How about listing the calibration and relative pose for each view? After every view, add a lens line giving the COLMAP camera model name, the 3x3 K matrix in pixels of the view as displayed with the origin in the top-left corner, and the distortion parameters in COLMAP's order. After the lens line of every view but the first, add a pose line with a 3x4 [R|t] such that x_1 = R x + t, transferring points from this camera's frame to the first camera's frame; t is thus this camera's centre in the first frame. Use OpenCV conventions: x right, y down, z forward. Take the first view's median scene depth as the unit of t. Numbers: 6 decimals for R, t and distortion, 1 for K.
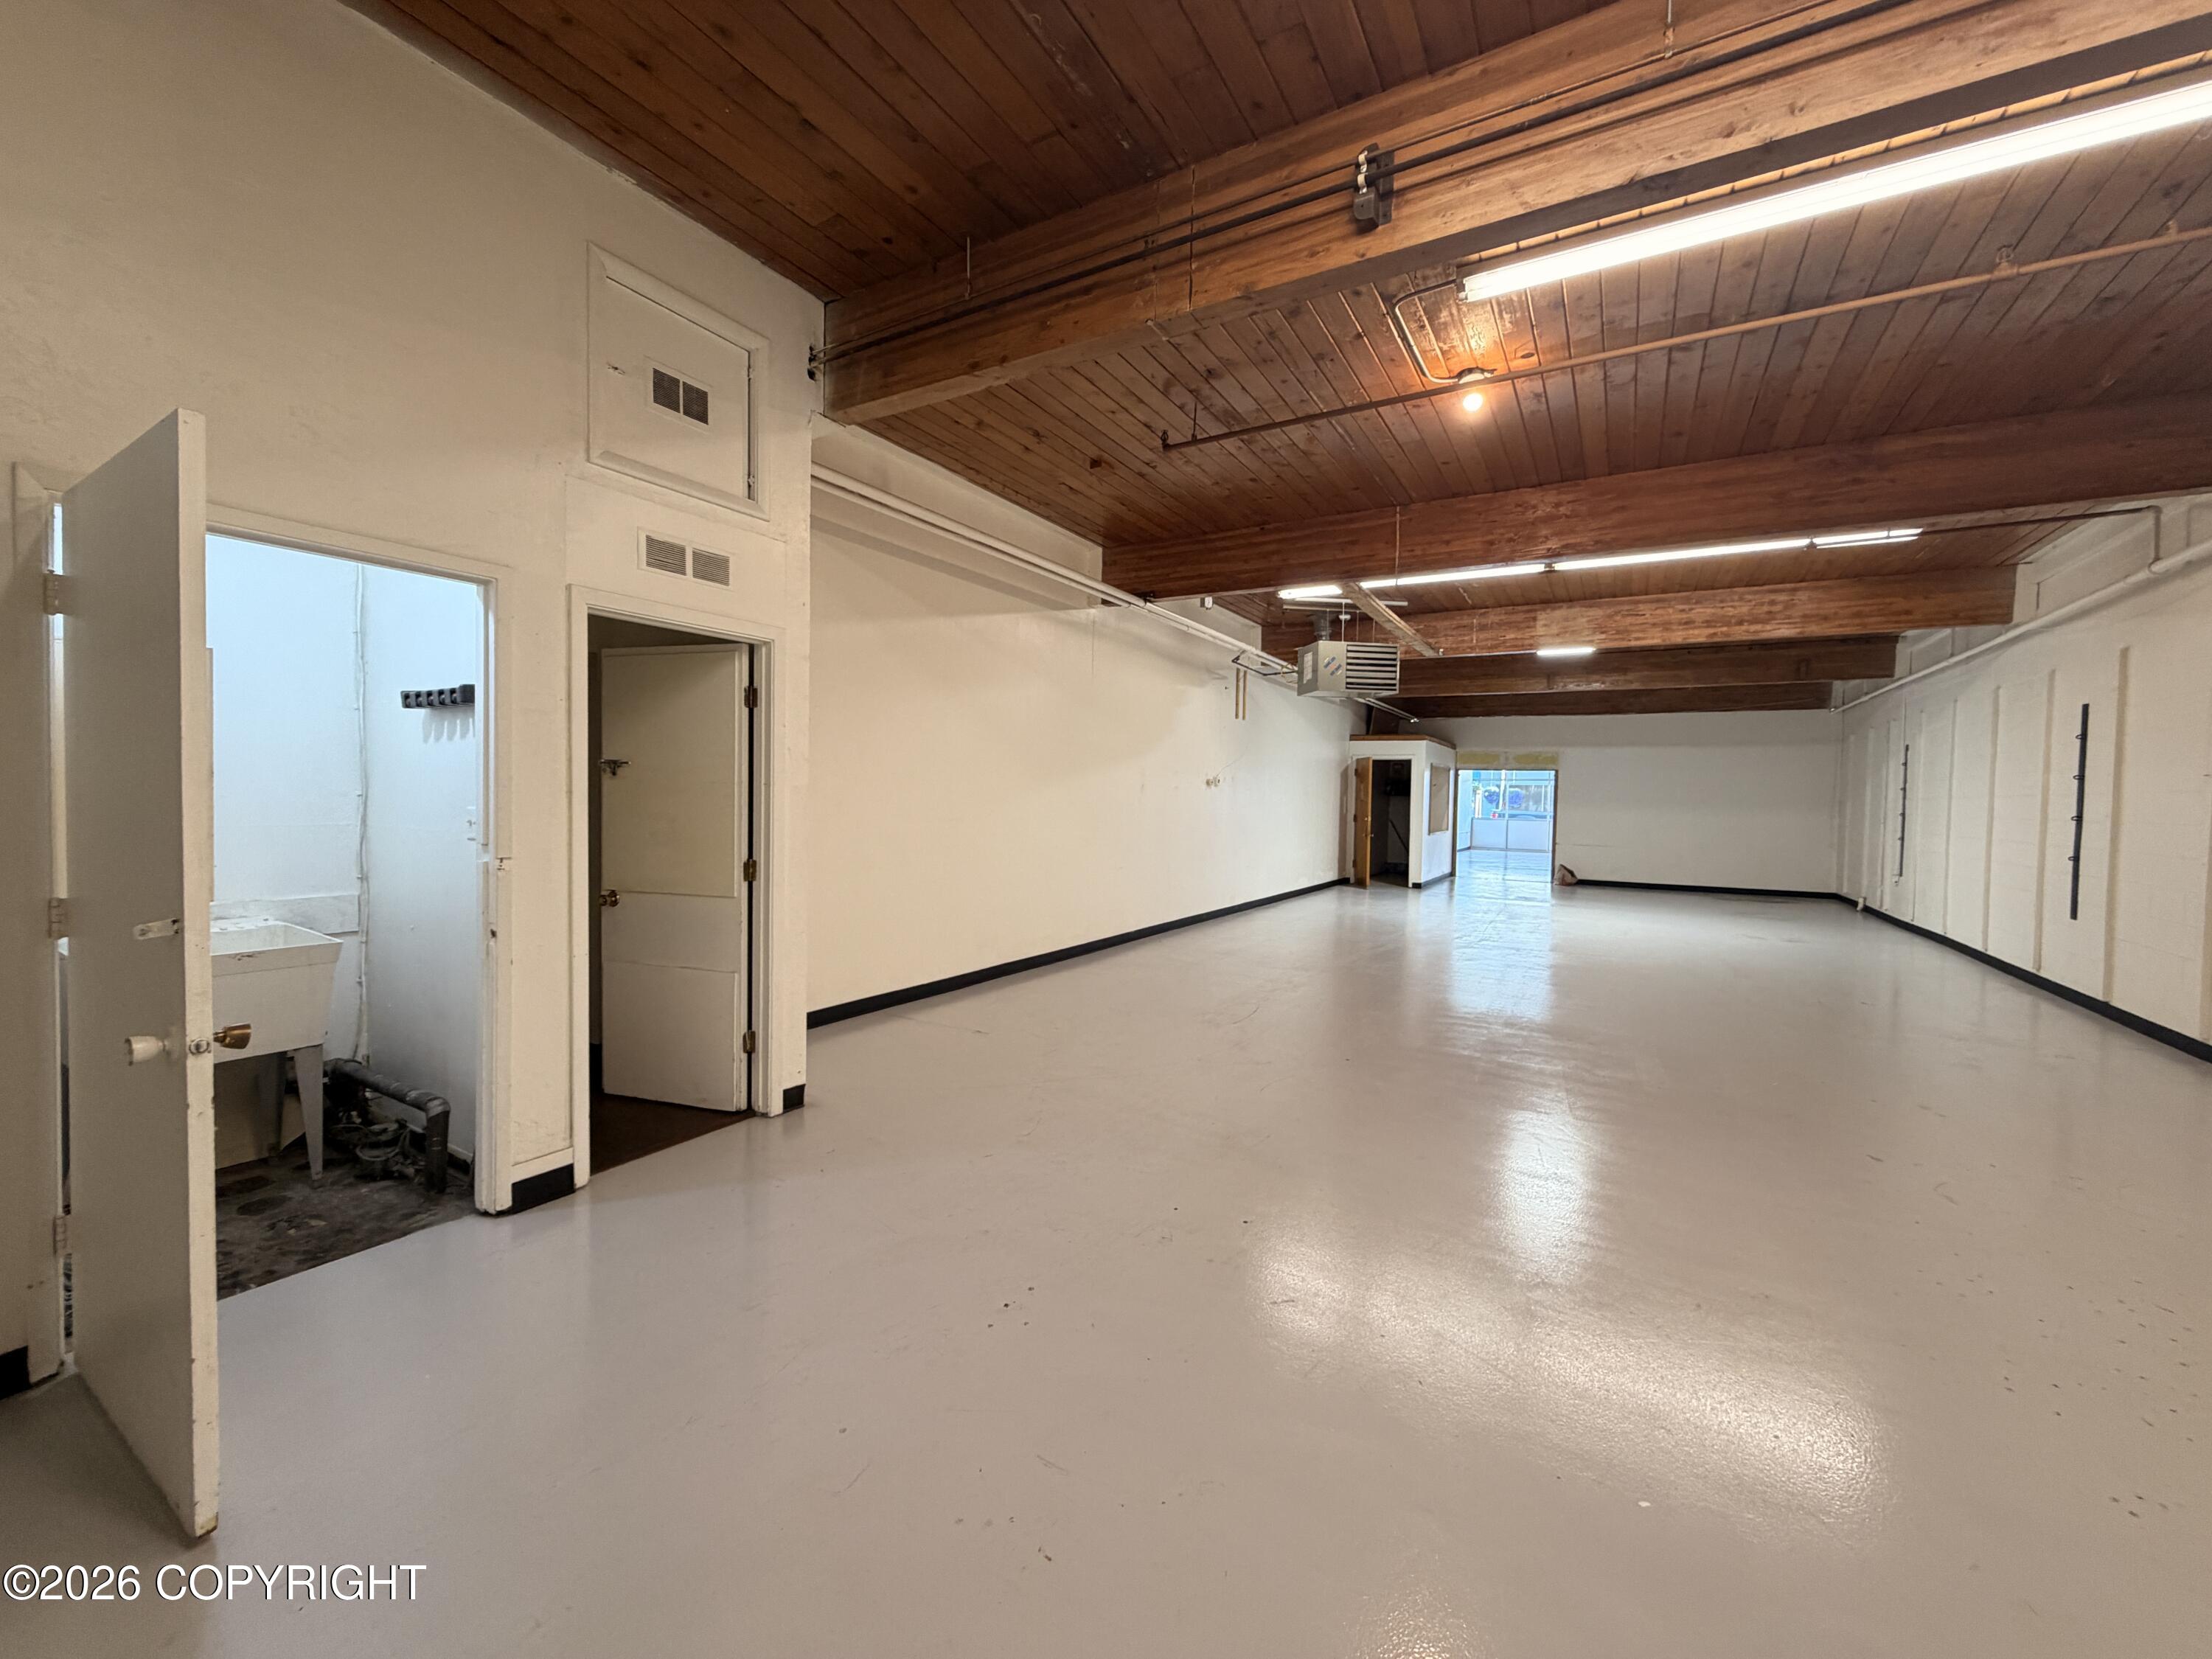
lens RADIAL K [[882.3, 0, 1097.7], [0, 882.3, 823.9], [0, 0, 1]] dist [-0.001640, -0.000070]
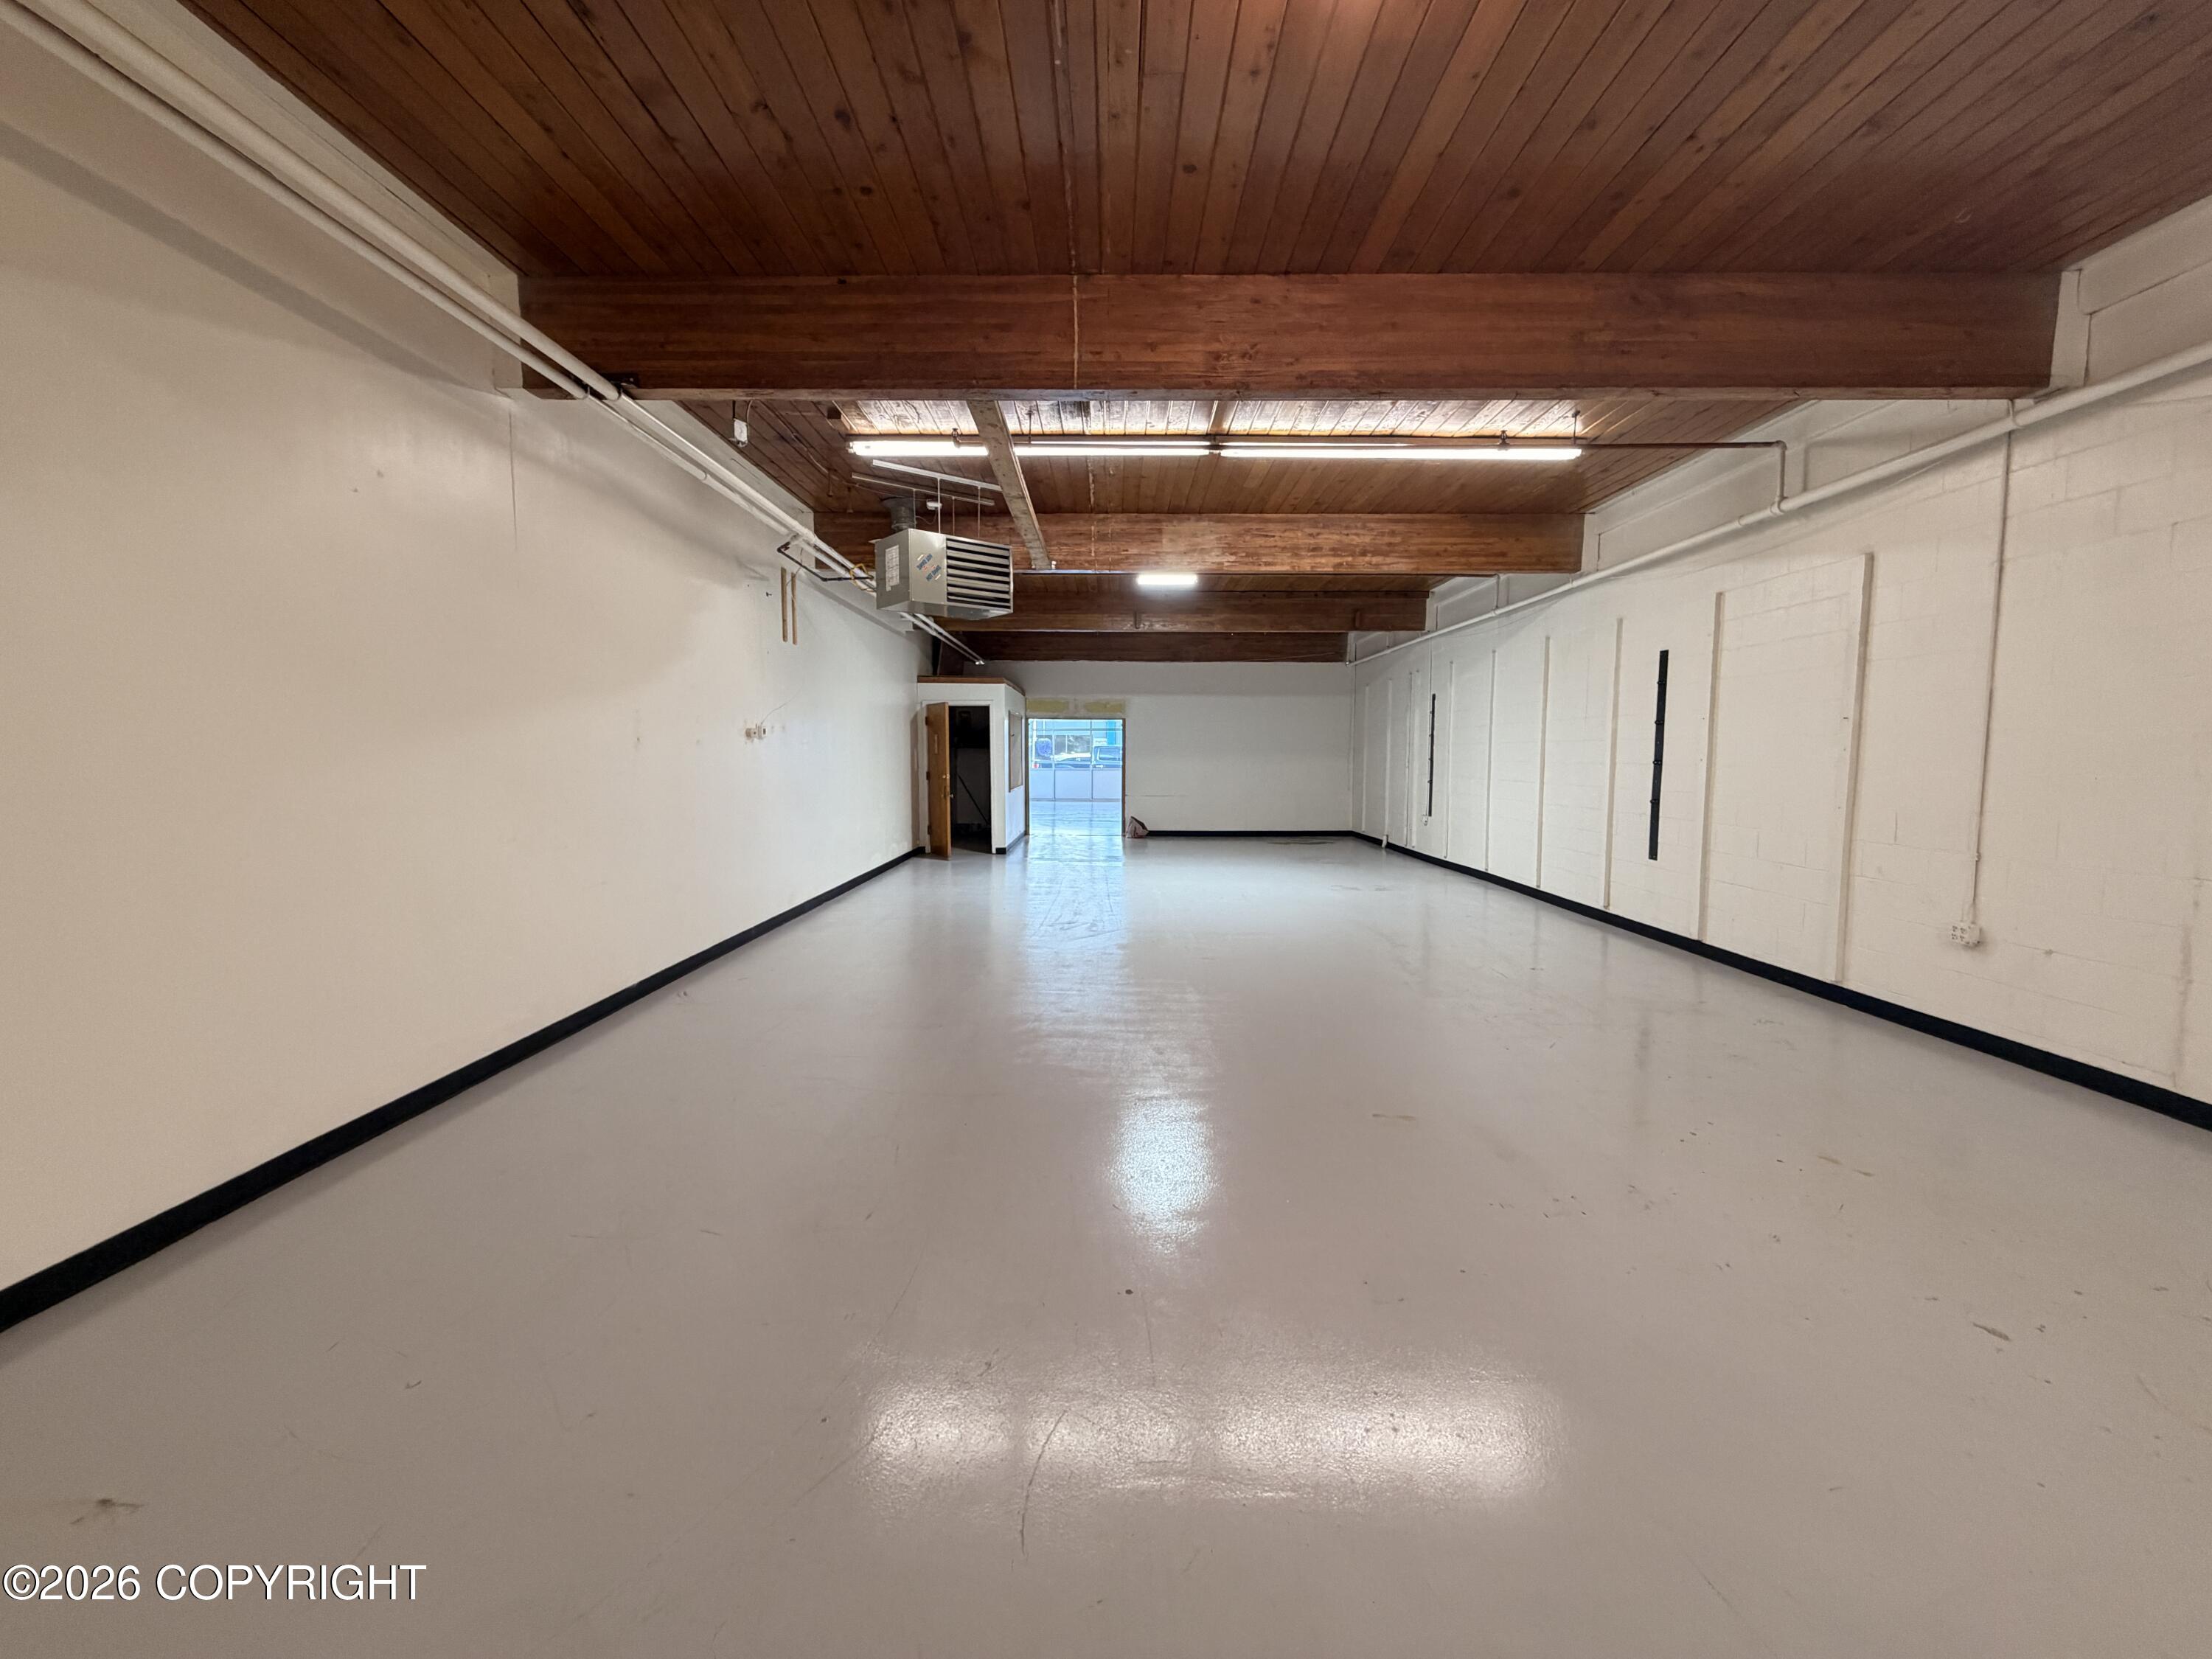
lens RADIAL K [[882.3, 0, 1097.7], [0, 882.3, 823.9], [0, 0, 1]] dist [-0.001640, -0.000070]
pose [[0.866149, -0.057160, 0.496506, 0.019366], [0.030197, 0.997609, 0.062171, -0.012367], [-0.498872, -0.038856, 0.865804, 0.296608]]
